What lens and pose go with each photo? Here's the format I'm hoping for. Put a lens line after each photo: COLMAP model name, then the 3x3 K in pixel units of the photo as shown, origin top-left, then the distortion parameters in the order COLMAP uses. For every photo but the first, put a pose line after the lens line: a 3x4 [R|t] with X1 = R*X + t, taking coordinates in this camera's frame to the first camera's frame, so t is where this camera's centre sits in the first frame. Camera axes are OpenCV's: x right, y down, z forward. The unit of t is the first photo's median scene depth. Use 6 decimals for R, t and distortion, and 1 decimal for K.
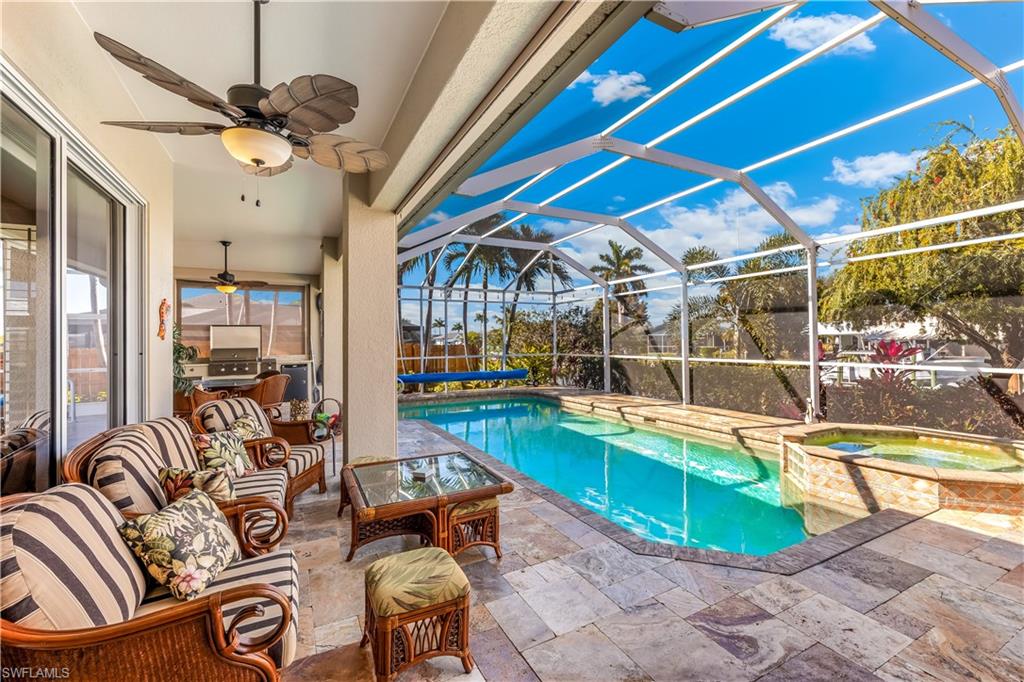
lens RADIAL K [[435.5, 0, 511.2], [0, 435.5, 336.8], [0, 0, 1]] dist [-0.000081, 0.000090]
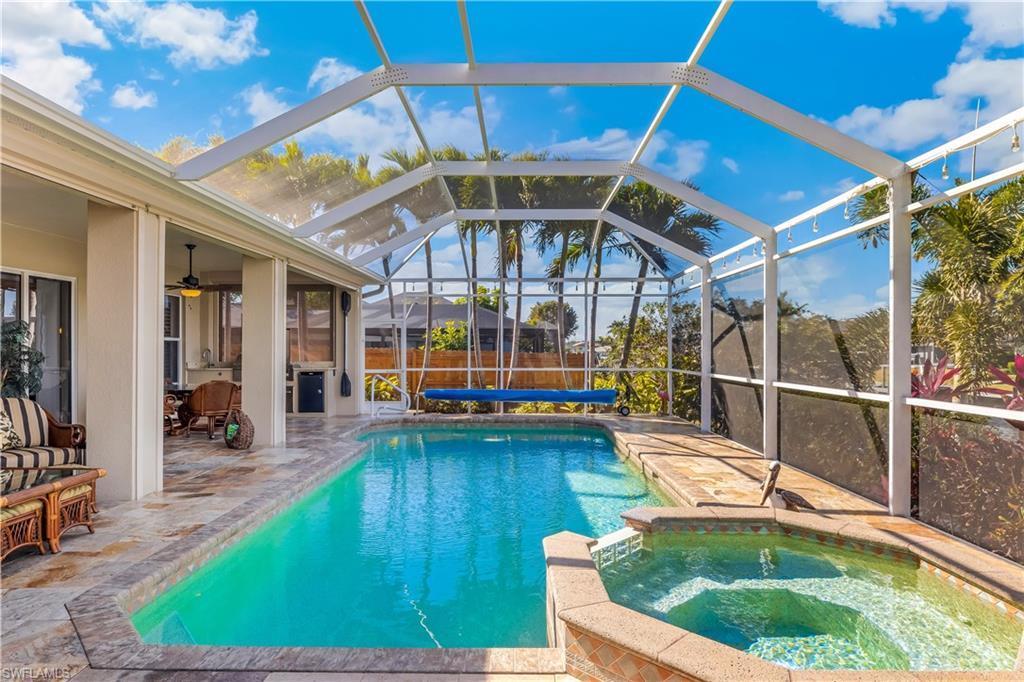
lens RADIAL K [[585.6, 0, 512.7], [0, 585.6, 350.0], [0, 0, 1]] dist [-0.009152, -0.001349]
pose [[0.882046, 0.014978, -0.470925, 0.600021], [-0.008096, 0.999829, 0.016635, -0.007507], [0.471093, -0.010860, 0.882017, 0.160448]]
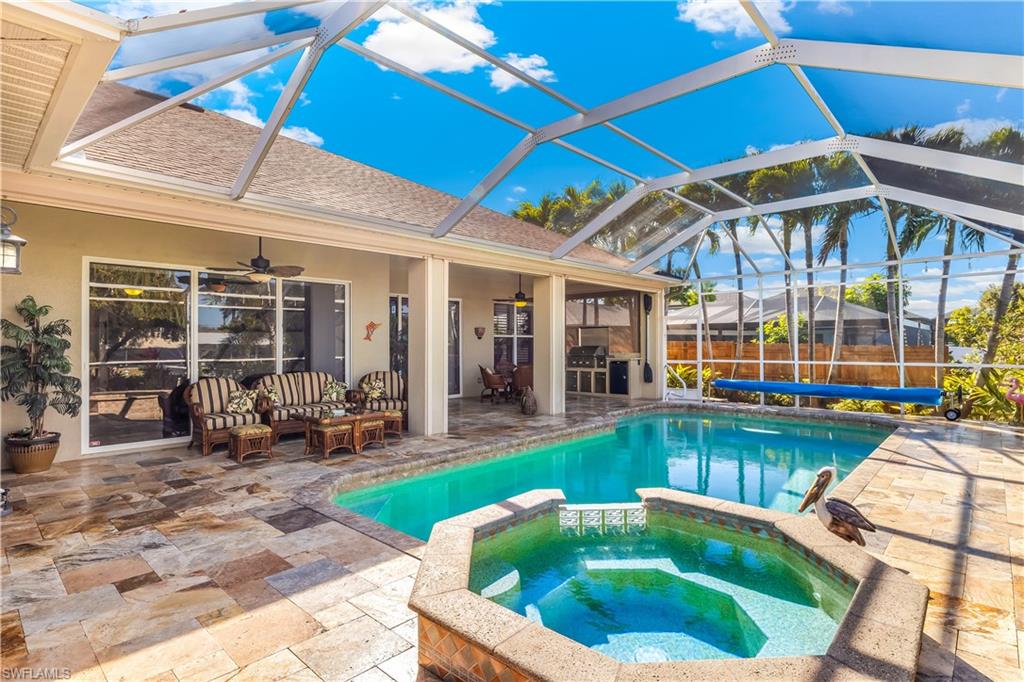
lens RADIAL K [[518.6, 0, 512.2], [0, 518.6, 338.4], [0, 0, 1]] dist [-0.006826, 0.000850]
pose [[0.334095, 0.002592, -0.942536, 0.899868], [0.009381, 0.999938, 0.006076, -0.007614], [0.942493, -0.010872, 0.334050, 0.390067]]
